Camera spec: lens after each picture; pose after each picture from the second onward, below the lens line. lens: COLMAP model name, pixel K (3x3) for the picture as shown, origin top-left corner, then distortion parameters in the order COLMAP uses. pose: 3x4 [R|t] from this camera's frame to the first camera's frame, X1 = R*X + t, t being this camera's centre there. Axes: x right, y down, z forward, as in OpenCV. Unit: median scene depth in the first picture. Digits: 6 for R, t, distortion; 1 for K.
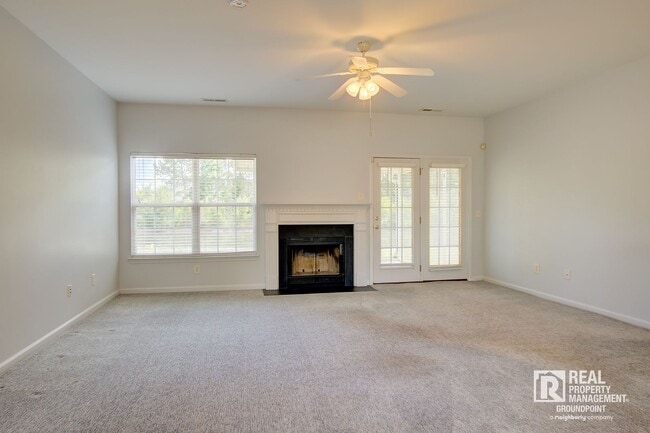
lens RADIAL K [[393.3, 0, 325.0], [0, 393.3, 216.5], [0, 0, 1]] dist [-0.002789, -0.000053]
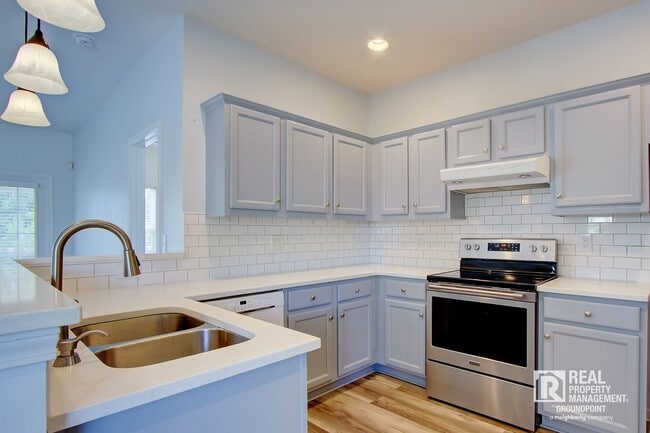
lens RADIAL K [[350.1, 0, 326.3], [0, 350.1, 233.3], [0, 0, 1]] dist [-0.000511, -0.000010]
pose [[0.819363, -0.000976, 0.573274, 0.464986], [0.014058, 0.999732, -0.018390, -0.000705], [-0.573102, 0.023127, 0.819158, -0.000418]]
